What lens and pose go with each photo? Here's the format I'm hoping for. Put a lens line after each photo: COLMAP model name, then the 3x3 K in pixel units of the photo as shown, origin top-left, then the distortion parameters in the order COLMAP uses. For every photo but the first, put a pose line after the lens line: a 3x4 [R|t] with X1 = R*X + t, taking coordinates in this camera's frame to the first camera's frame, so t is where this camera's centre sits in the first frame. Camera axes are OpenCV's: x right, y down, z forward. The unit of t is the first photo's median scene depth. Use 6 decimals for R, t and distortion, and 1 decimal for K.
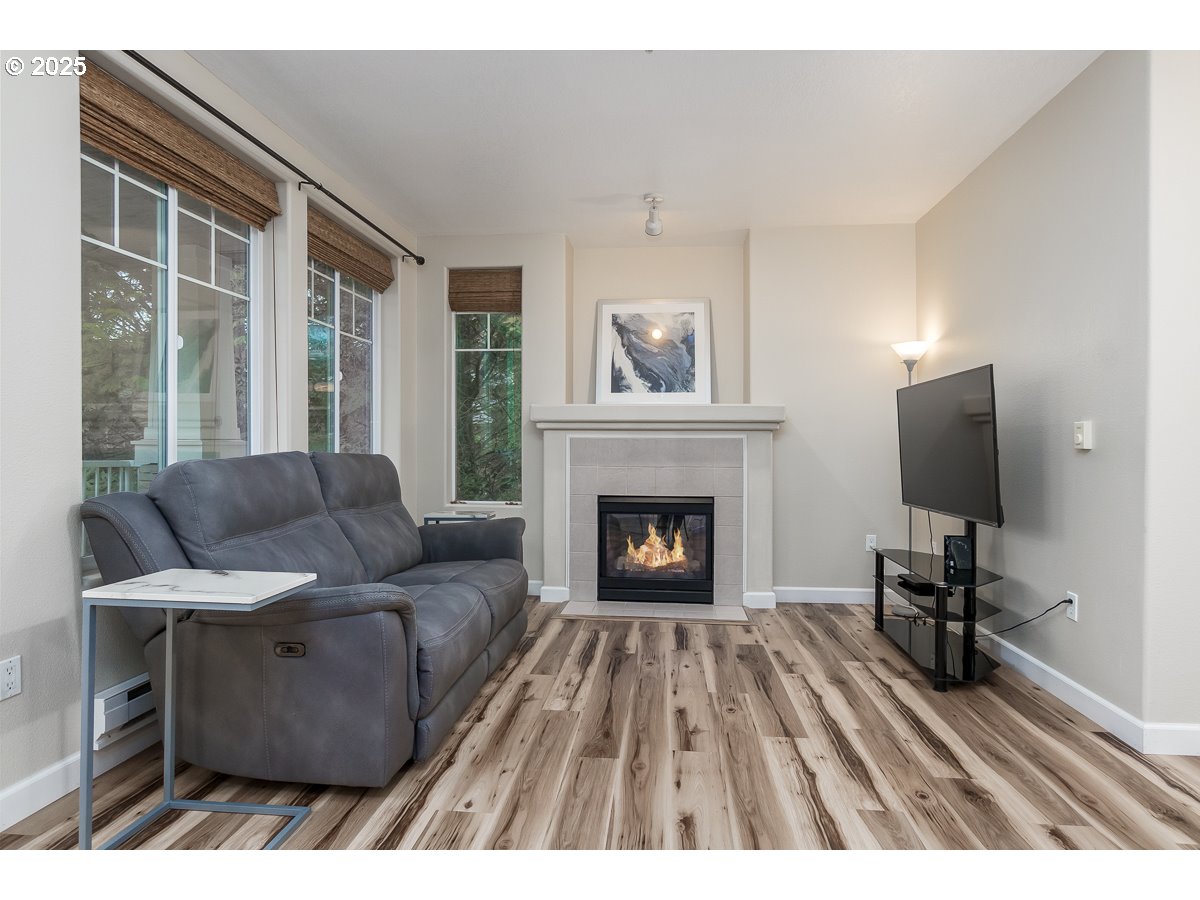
lens RADIAL K [[659.9, 0, 600.0], [0, 659.9, 450.0], [0, 0, 1]] dist [-0.000201, 0.000461]
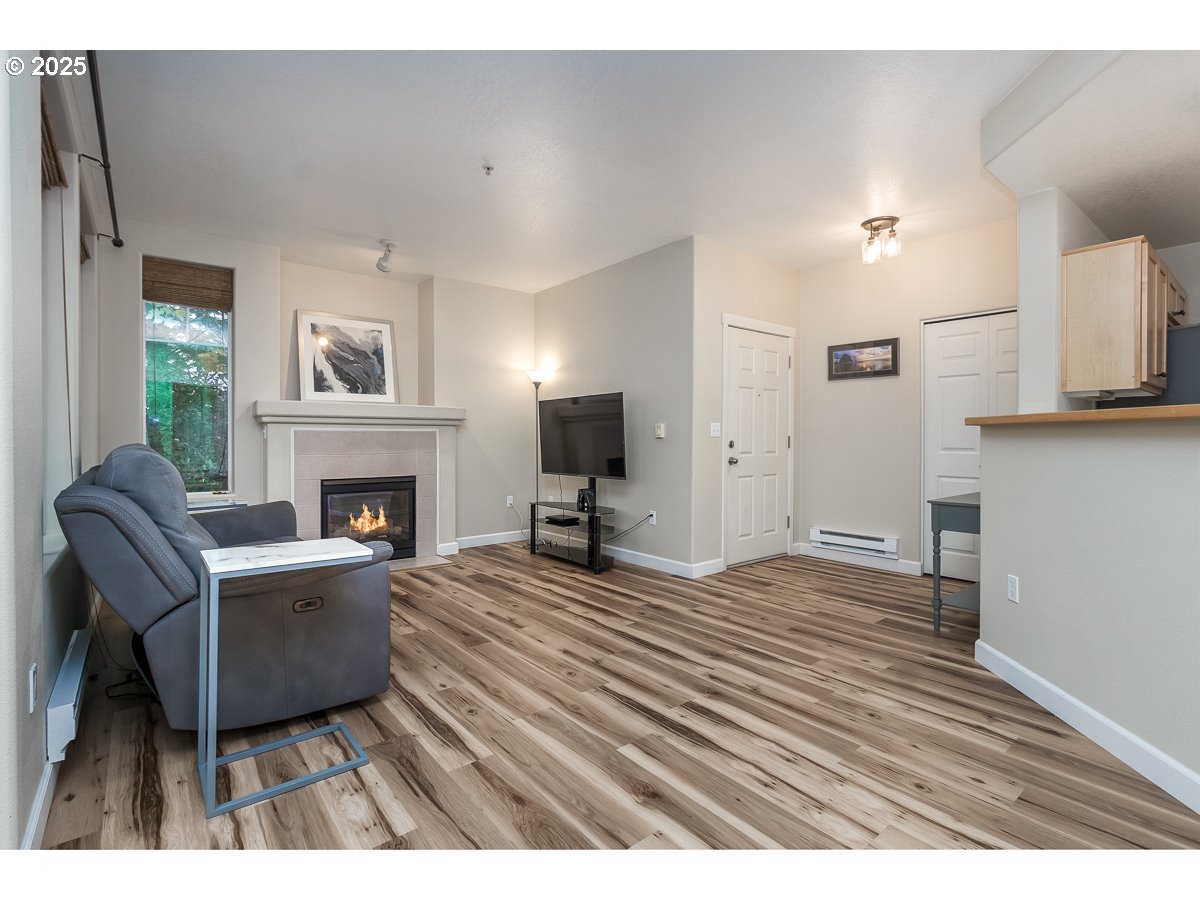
lens RADIAL K [[570.1, 0, 577.5], [0, 570.1, 437.6], [0, 0, 1]] dist [-0.001098, -0.000142]
pose [[0.724831, -0.003610, 0.688917, -0.419962], [0.007675, 0.999967, -0.002836, 0.000798], [-0.688884, 0.007344, 0.724834, -0.054542]]
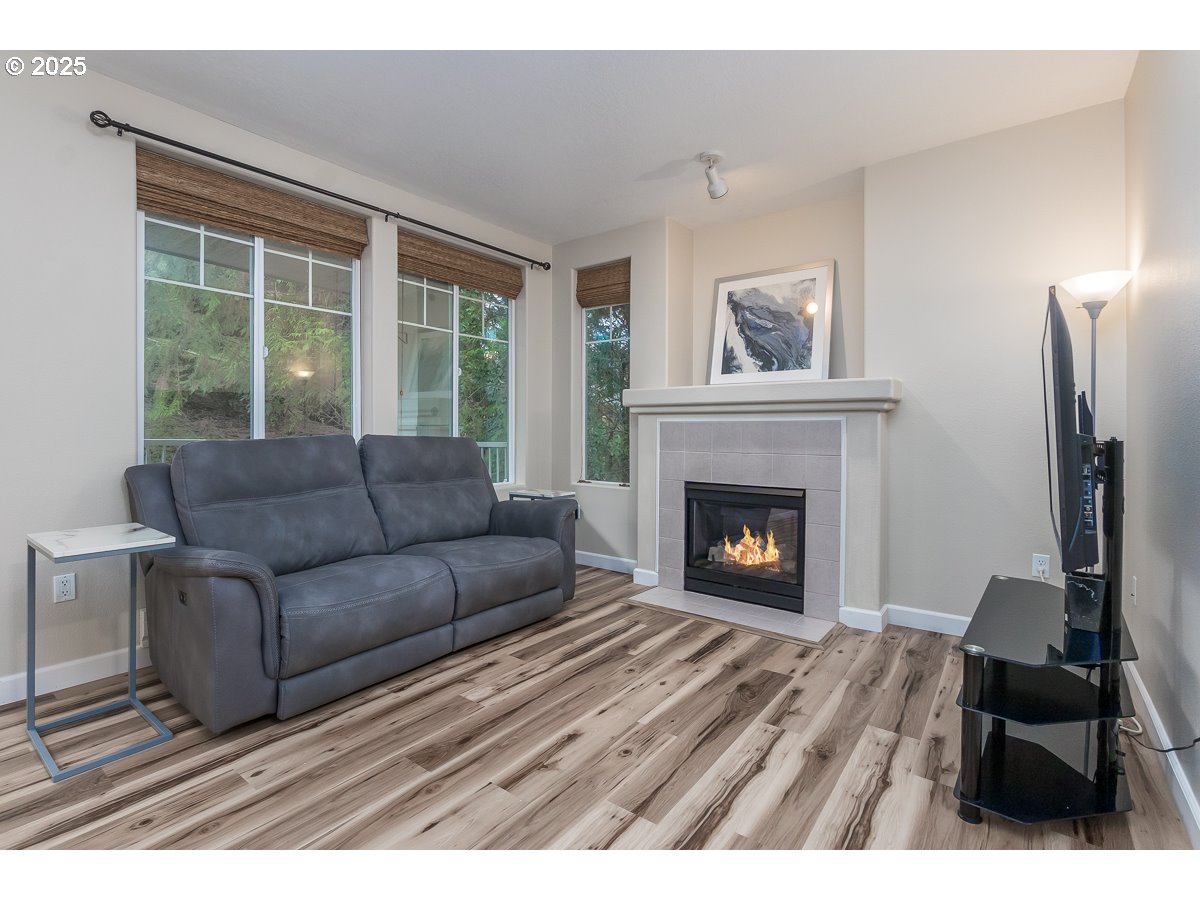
lens RADIAL K [[562.0, 0, 596.9], [0, 562.0, 435.5], [0, 0, 1]] dist [-0.005502, -0.000478]
pose [[0.852795, 0.004862, -0.522224, 0.357731], [-0.003503, 0.999987, 0.003588, -0.000734], [0.522235, -0.001231, 0.852801, 0.262809]]
